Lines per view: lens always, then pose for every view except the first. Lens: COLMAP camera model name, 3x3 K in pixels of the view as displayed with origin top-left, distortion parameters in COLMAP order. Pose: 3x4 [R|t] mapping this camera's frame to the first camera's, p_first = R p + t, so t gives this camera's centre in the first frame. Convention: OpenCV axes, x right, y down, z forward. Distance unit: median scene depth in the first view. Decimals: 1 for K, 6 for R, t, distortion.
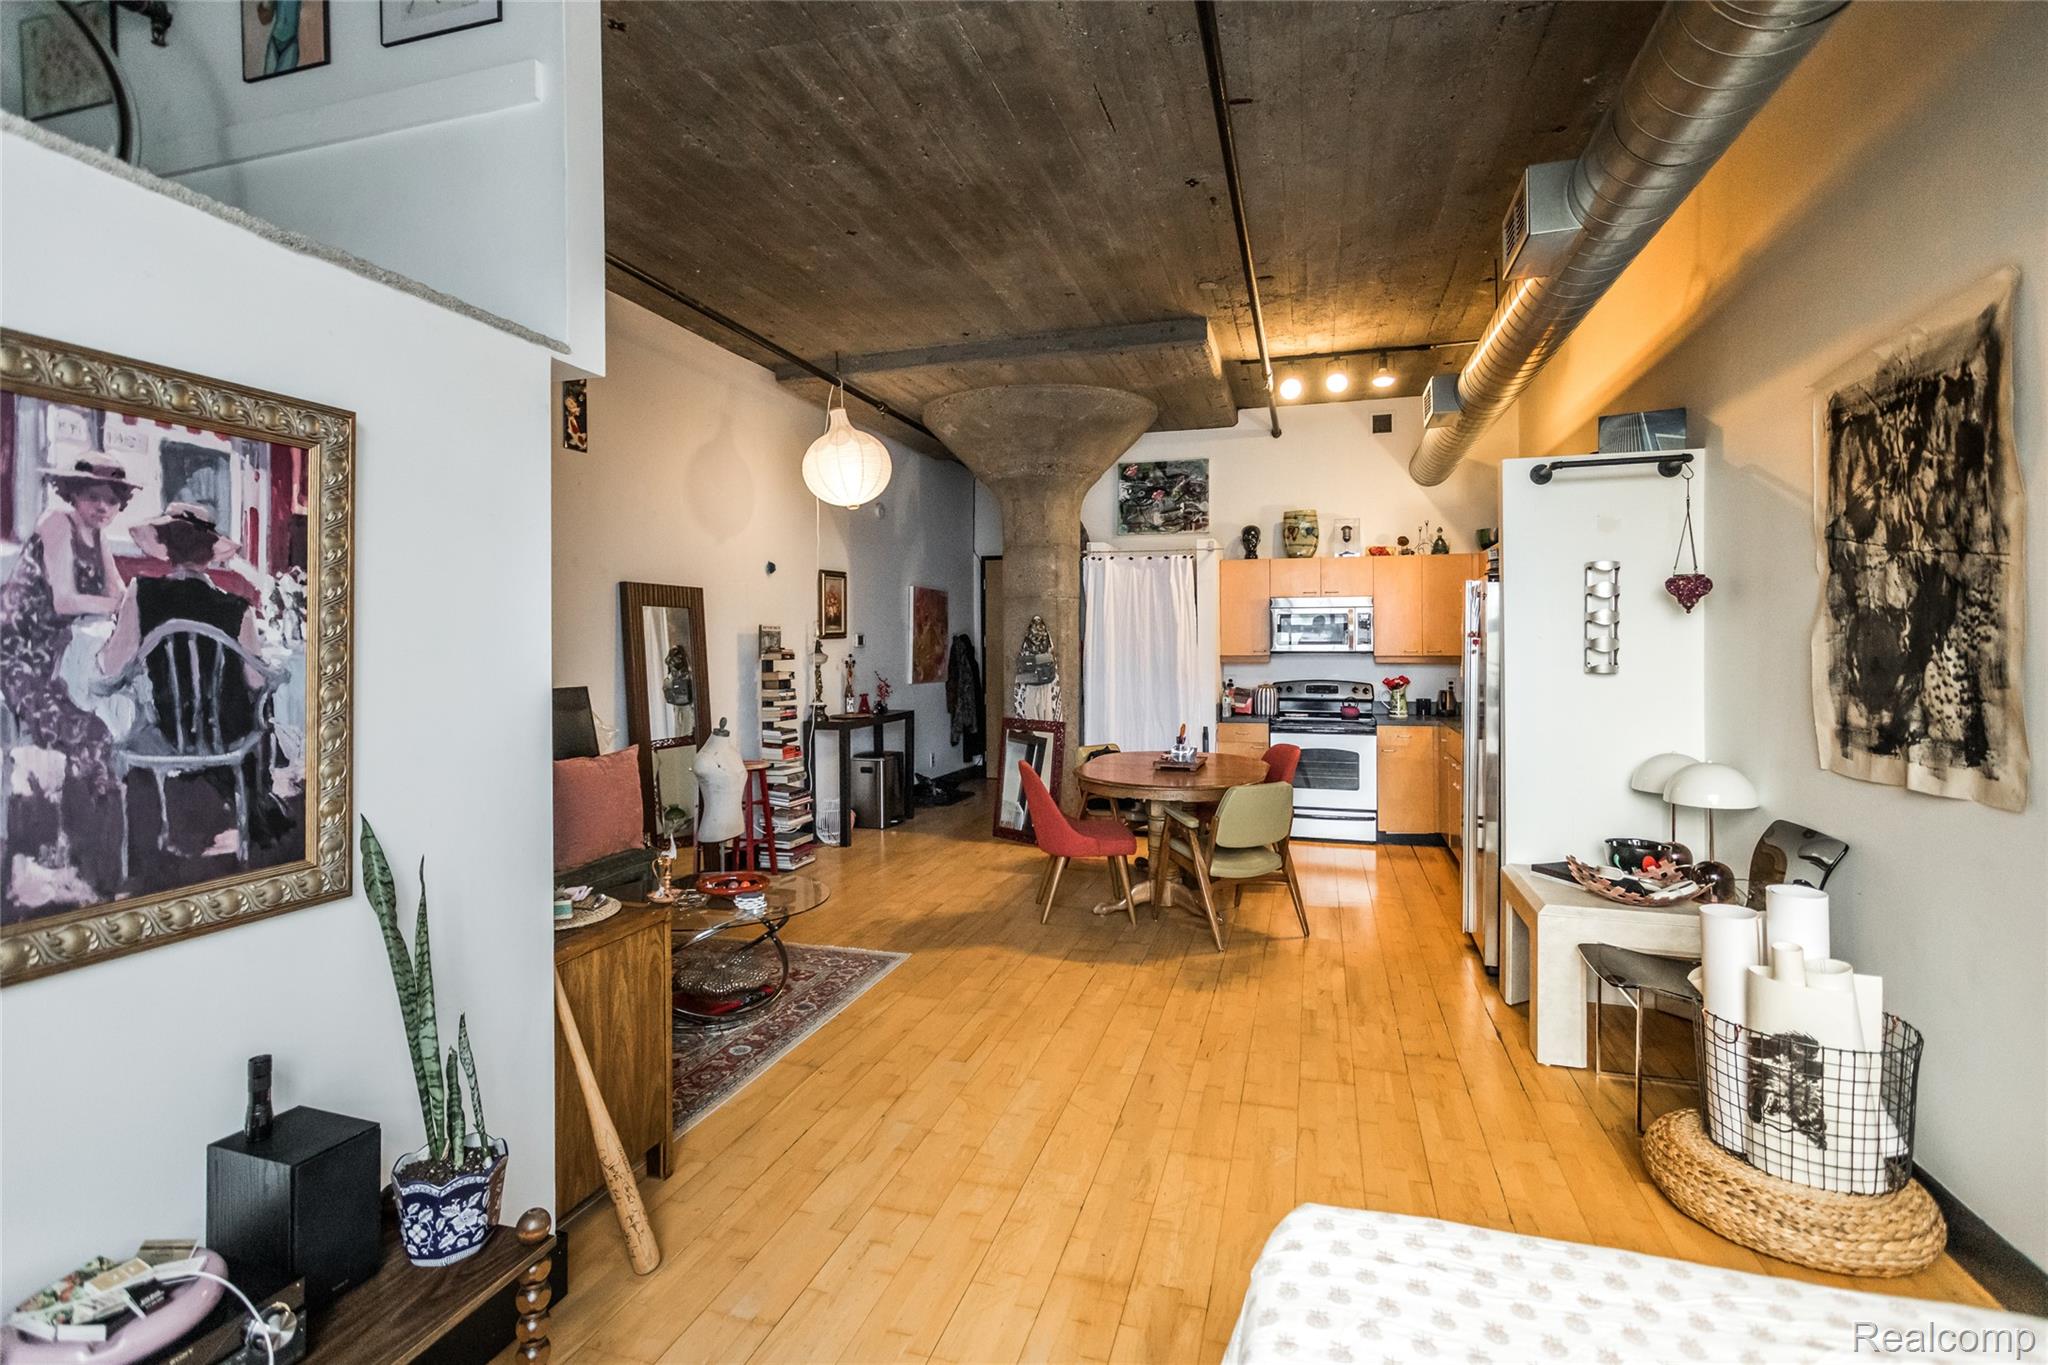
lens RADIAL K [[970.1, 0, 1026.0], [0, 970.1, 639.1], [0, 0, 1]] dist [0.005685, 0.000461]
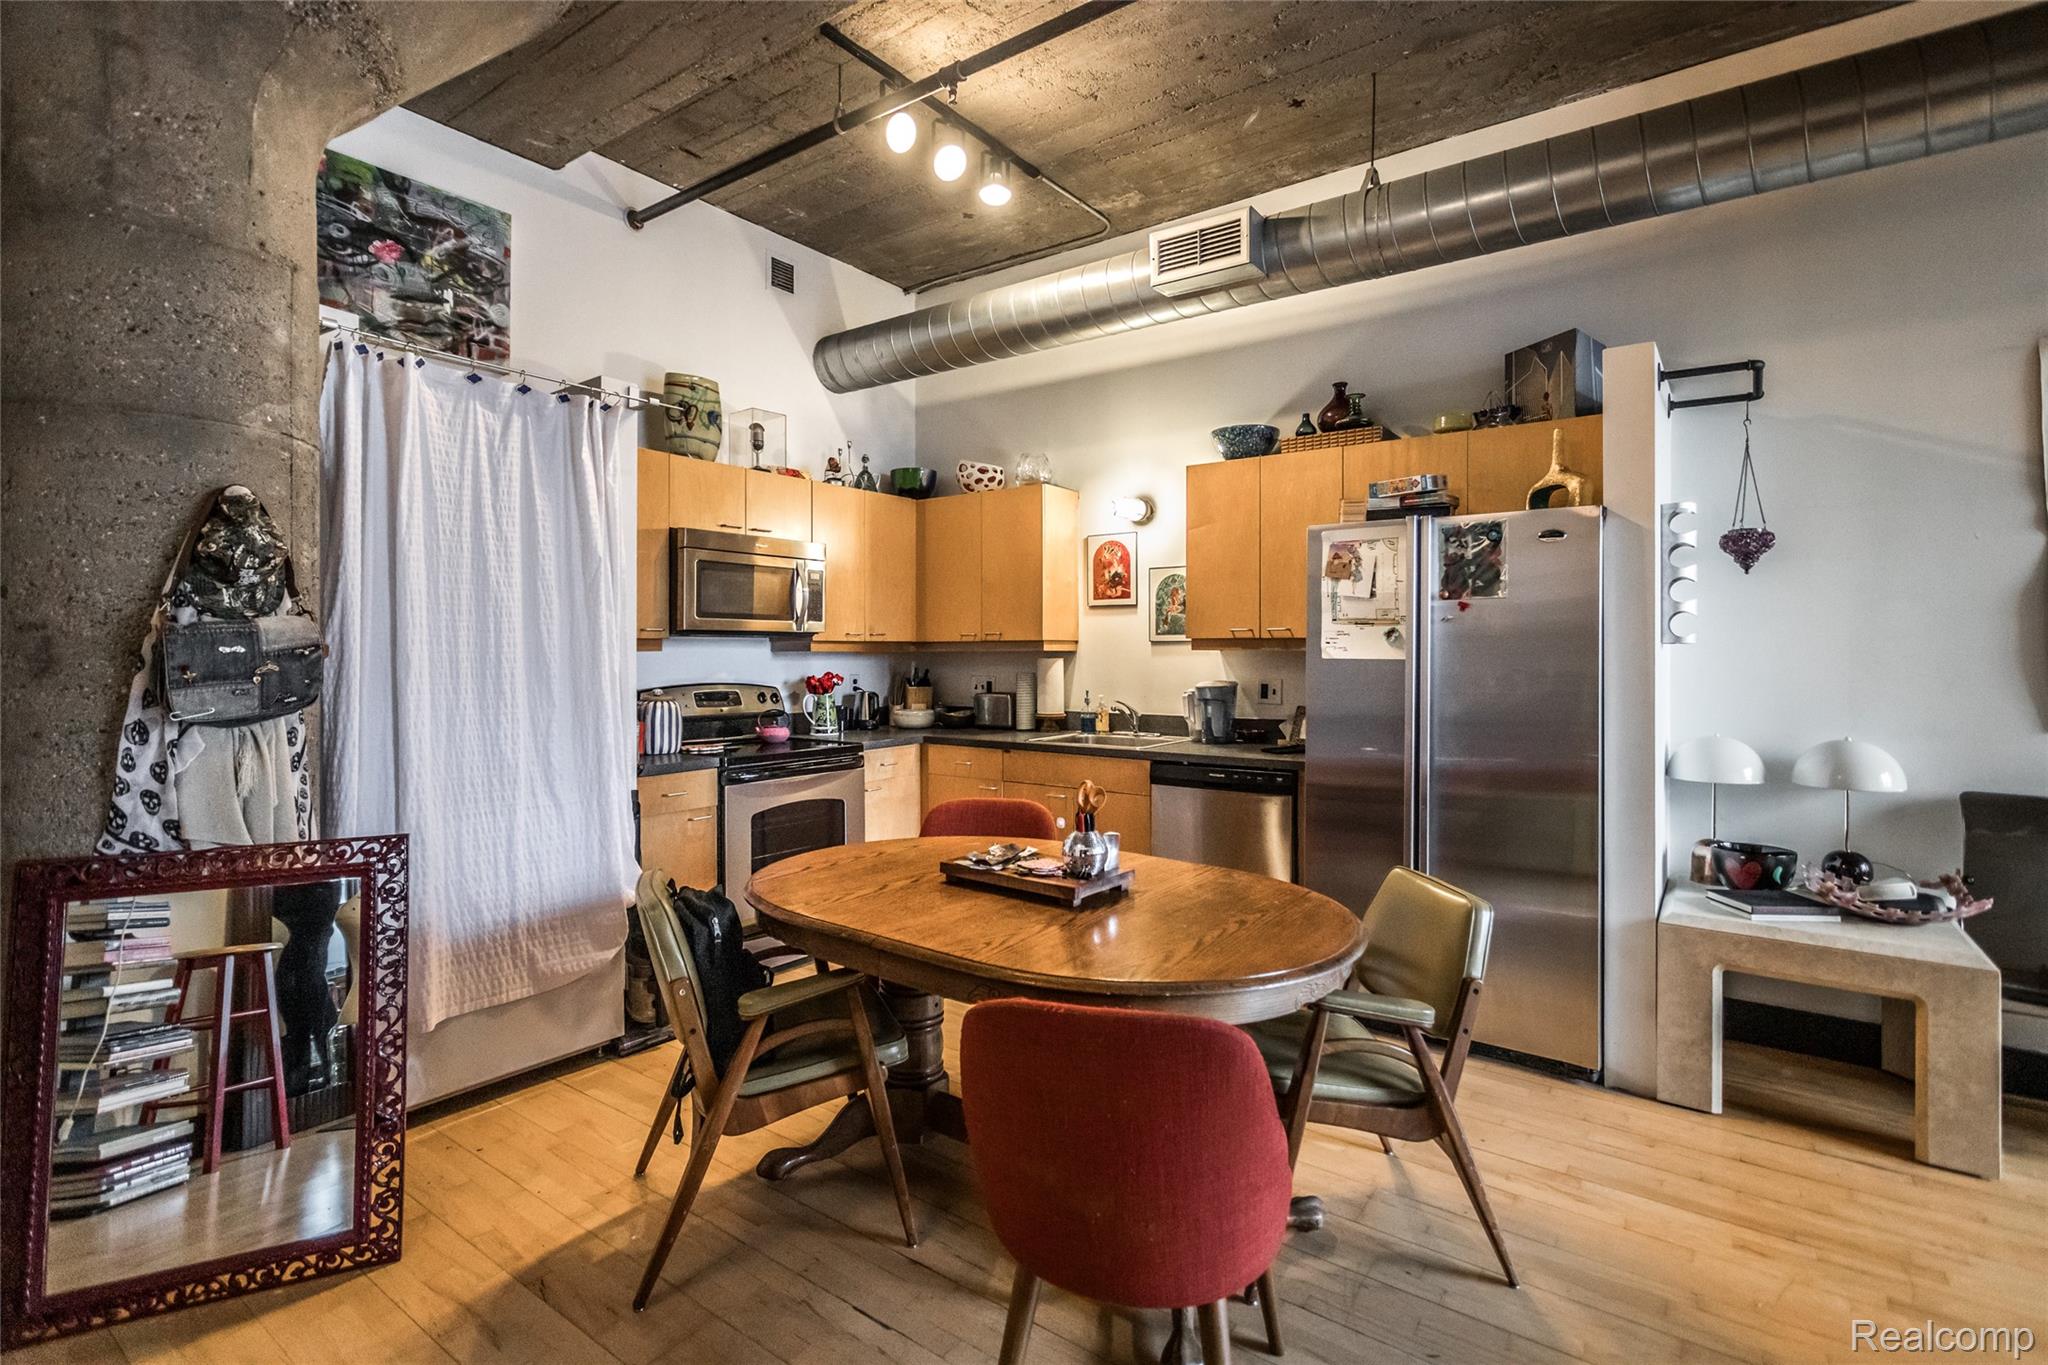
lens RADIAL K [[957.2, 0, 1019.9], [0, 957.2, 651.1], [0, 0, 1]] dist [0.004045, 0.000783]
pose [[0.333895, 0.003450, 0.942604, -0.341690], [-0.005790, 0.999982, -0.001609, 0.046925], [-0.942593, -0.004920, 0.333909, 1.297784]]
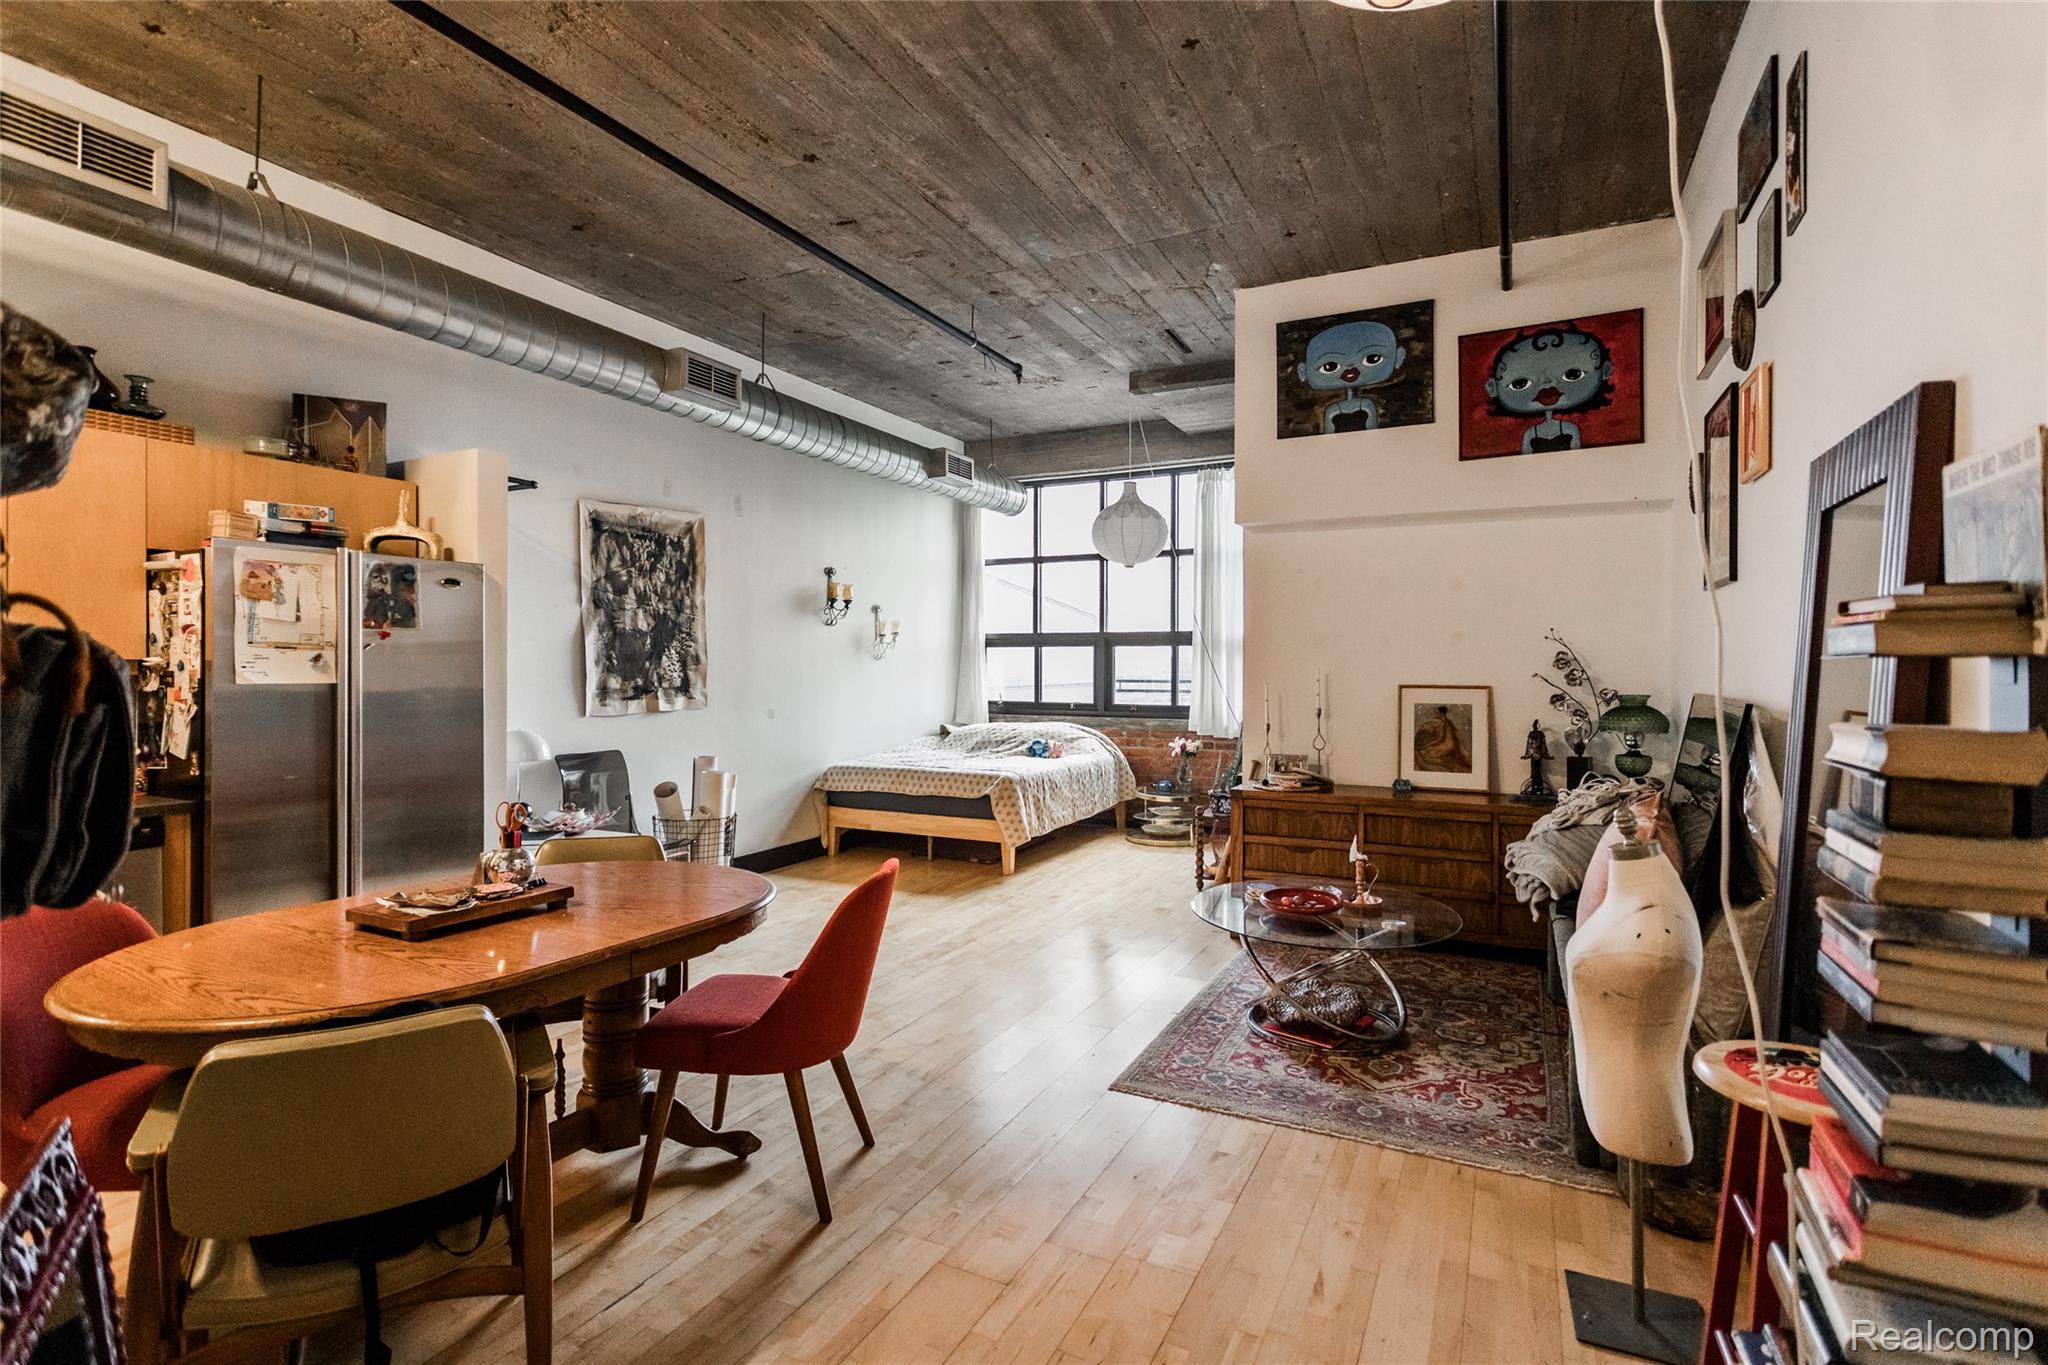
lens RADIAL K [[982.0, 0, 1015.0], [0, 982.0, 660.3], [0, 0, 1]] dist [0.005477, 0.001330]
pose [[-0.983316, 0.002891, 0.181885, -0.216516], [0.000788, 0.999932, -0.011633, 0.040679], [-0.181906, -0.011296, -0.983251, 2.041466]]
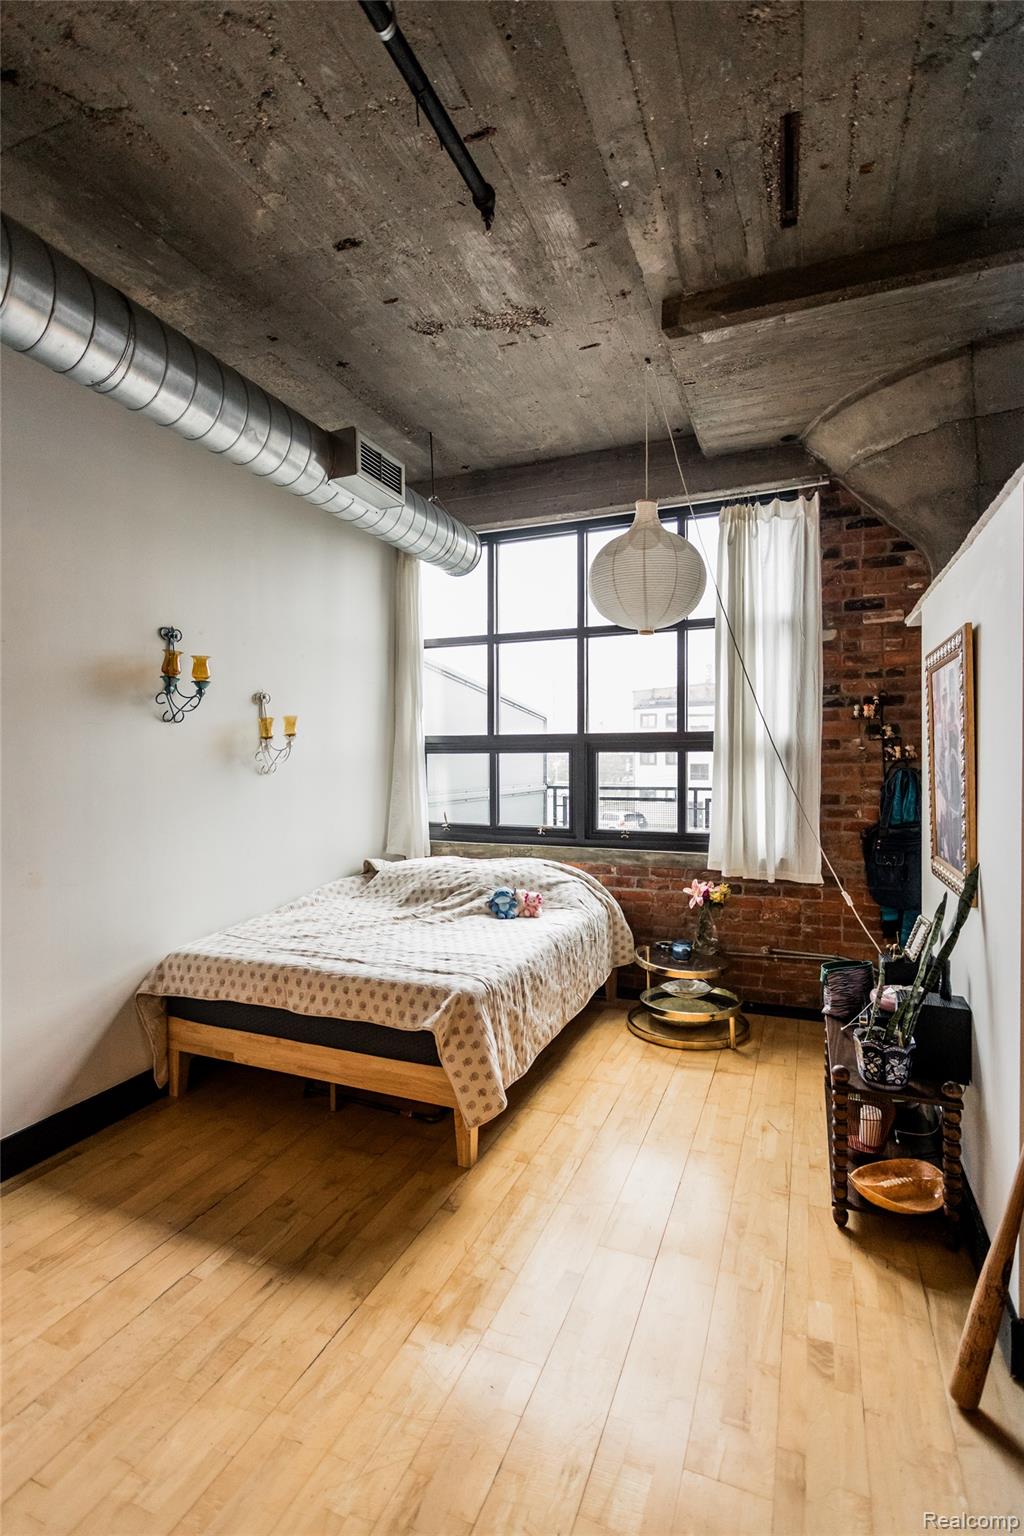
lens RADIAL K [[727.6, 0, 507.3], [0, 727.6, 770.2], [0, 0, 1]] dist [0.005685, 0.000461]
pose [[-0.994545, 0.005719, 0.104147, -0.009631], [0.006315, 0.999966, 0.005388, 0.006252], [-0.104112, 0.006016, -0.994547, 1.065165]]
